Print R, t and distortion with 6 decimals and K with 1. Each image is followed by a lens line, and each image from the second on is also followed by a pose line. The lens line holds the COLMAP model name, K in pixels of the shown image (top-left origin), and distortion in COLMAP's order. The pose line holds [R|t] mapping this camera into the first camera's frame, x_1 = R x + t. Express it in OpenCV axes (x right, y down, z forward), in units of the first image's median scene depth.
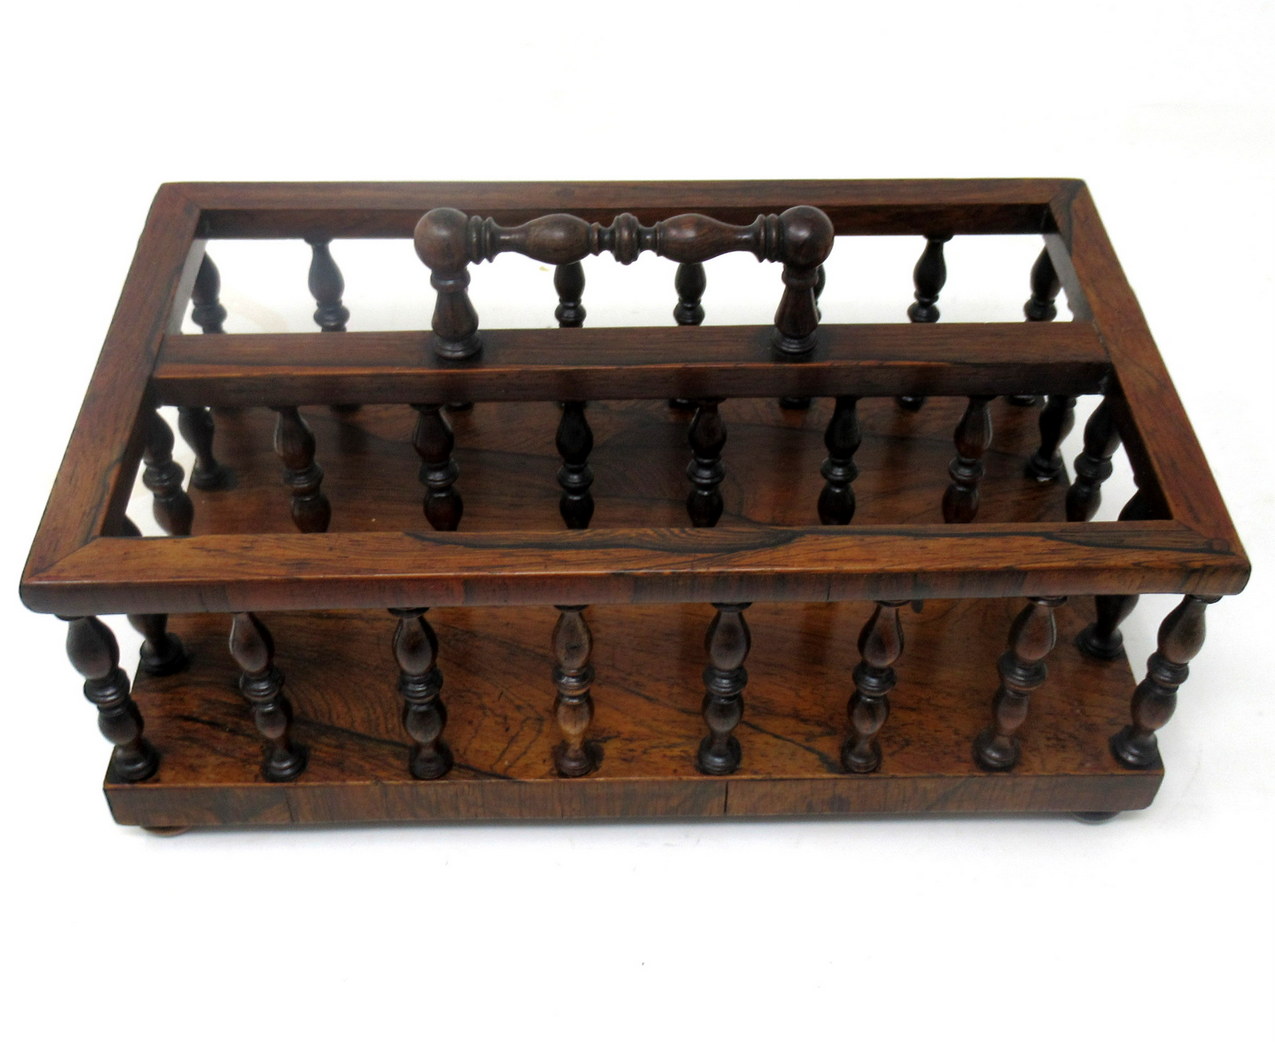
lens RADIAL K [[1528.1, 0, 609.3], [0, 1528.1, 518.1], [0, 0, 1]] dist [-0.015119, -0.007840]
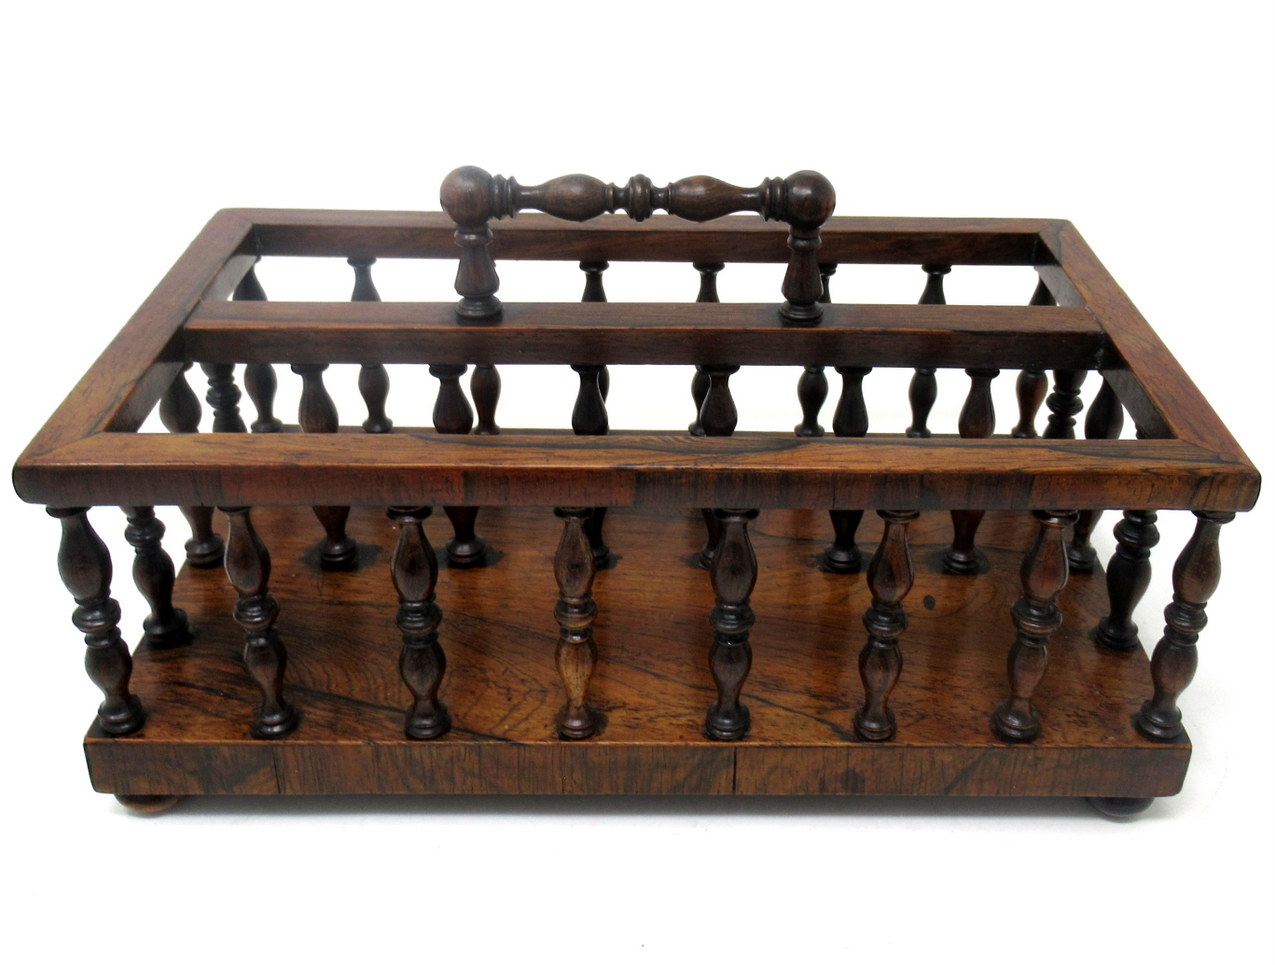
lens RADIAL K [[1359.1, 0, 663.8], [0, 1359.1, 438.9], [0, 0, 1]] dist [-0.017937, -0.019799]
pose [[0.999837, 0.018078, 0.000121, 0.028541], [-0.017350, 0.961397, -0.274616, 0.219668], [-0.005081, 0.274569, 0.961554, 0.128862]]
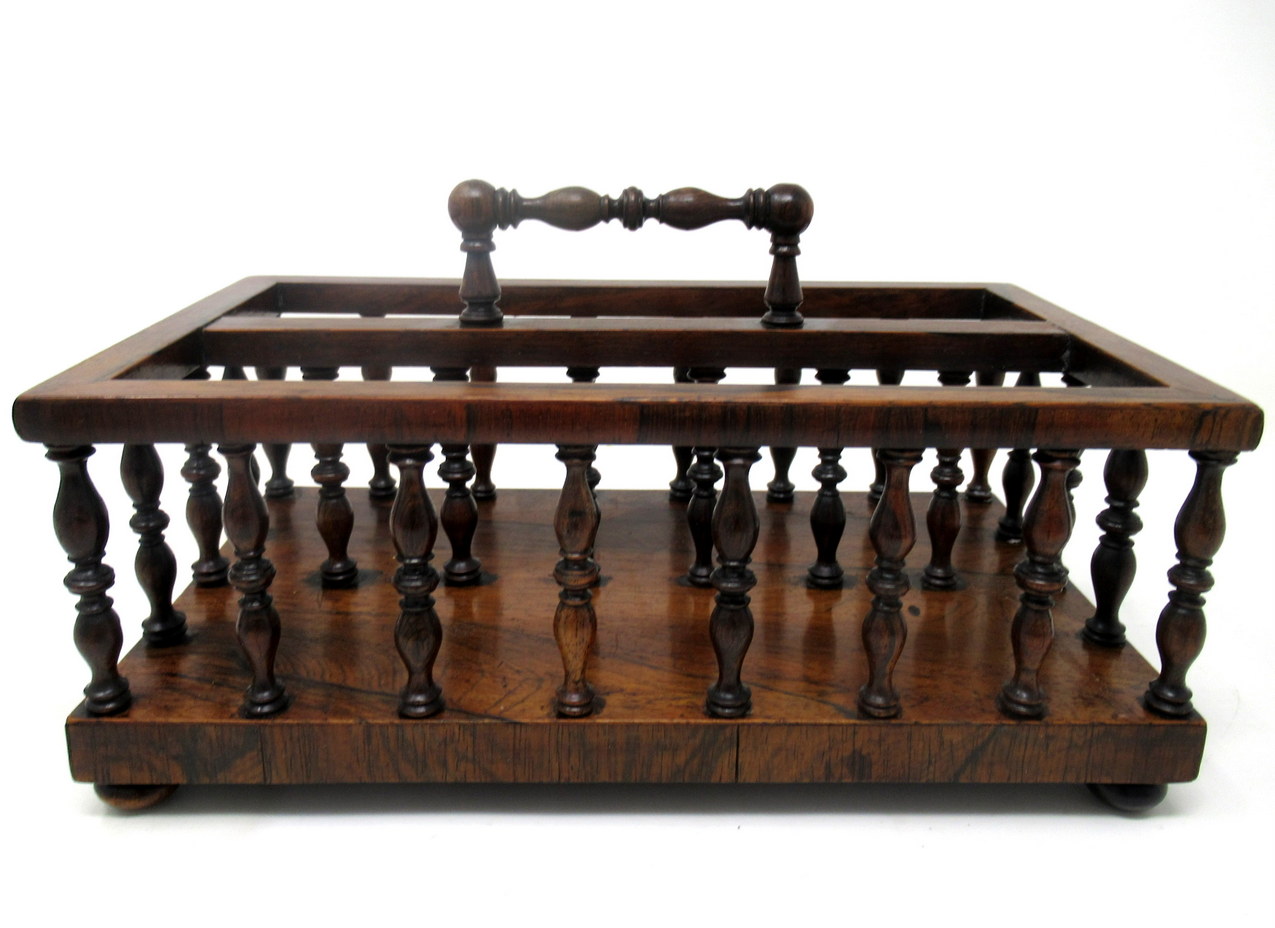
lens RADIAL K [[1089.7, 0, 615.6], [0, 1089.7, 431.5], [0, 0, 1]] dist [-0.013443, -0.009070]
pose [[0.999910, 0.013164, -0.002453, 0.001957], [-0.012743, 0.879148, -0.476378, 0.329731], [-0.004114, 0.476367, 0.879237, 0.332211]]
